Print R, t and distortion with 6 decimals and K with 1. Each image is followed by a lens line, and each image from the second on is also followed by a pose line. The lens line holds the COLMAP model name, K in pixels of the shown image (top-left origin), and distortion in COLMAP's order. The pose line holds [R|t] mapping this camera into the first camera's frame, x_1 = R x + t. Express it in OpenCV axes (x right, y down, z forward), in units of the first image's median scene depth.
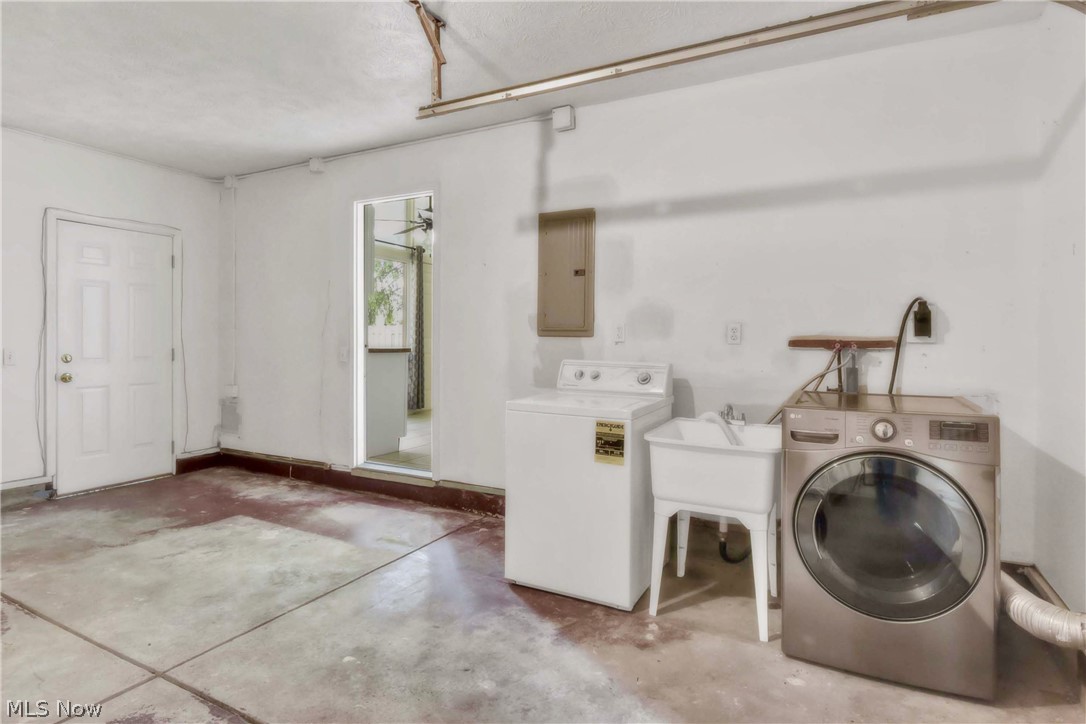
lens RADIAL K [[560.7, 0, 545.7], [0, 560.7, 354.2], [0, 0, 1]] dist [-0.000477, -0.000873]
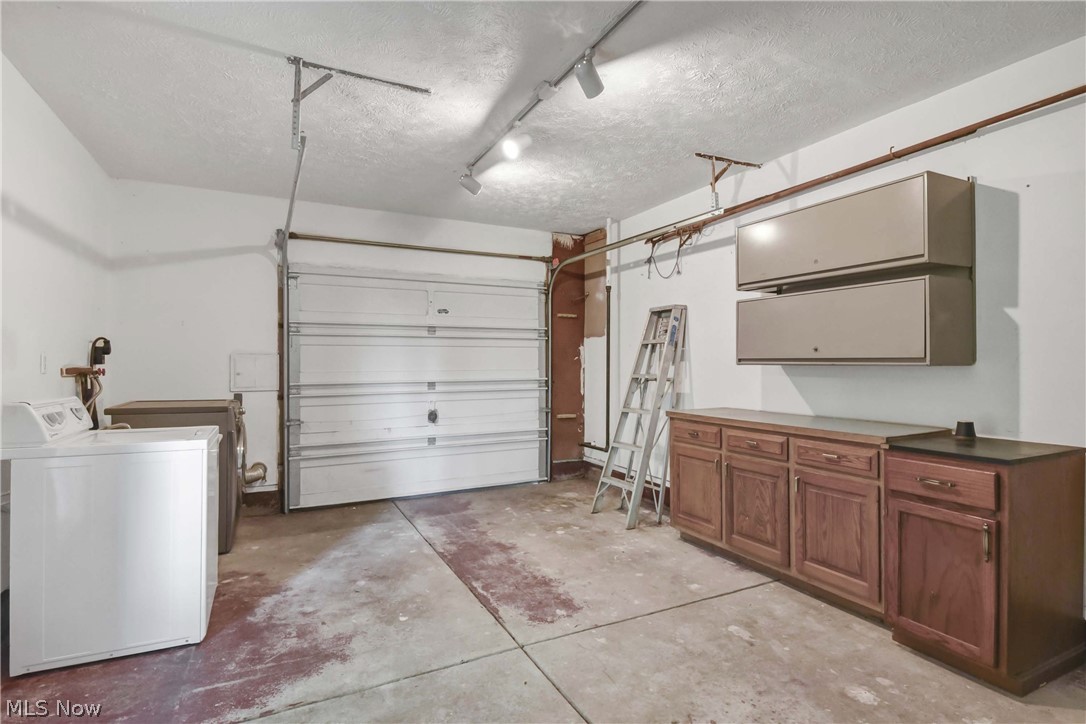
lens RADIAL K [[560.7, 0, 544.6], [0, 560.7, 359.2], [0, 0, 1]] dist [-0.000477, -0.000873]
pose [[-0.810468, 0.000775, 0.585782, -1.308174], [0.017091, 0.999605, 0.022325, -0.066919], [-0.585533, 0.028106, -0.810161, 1.758384]]
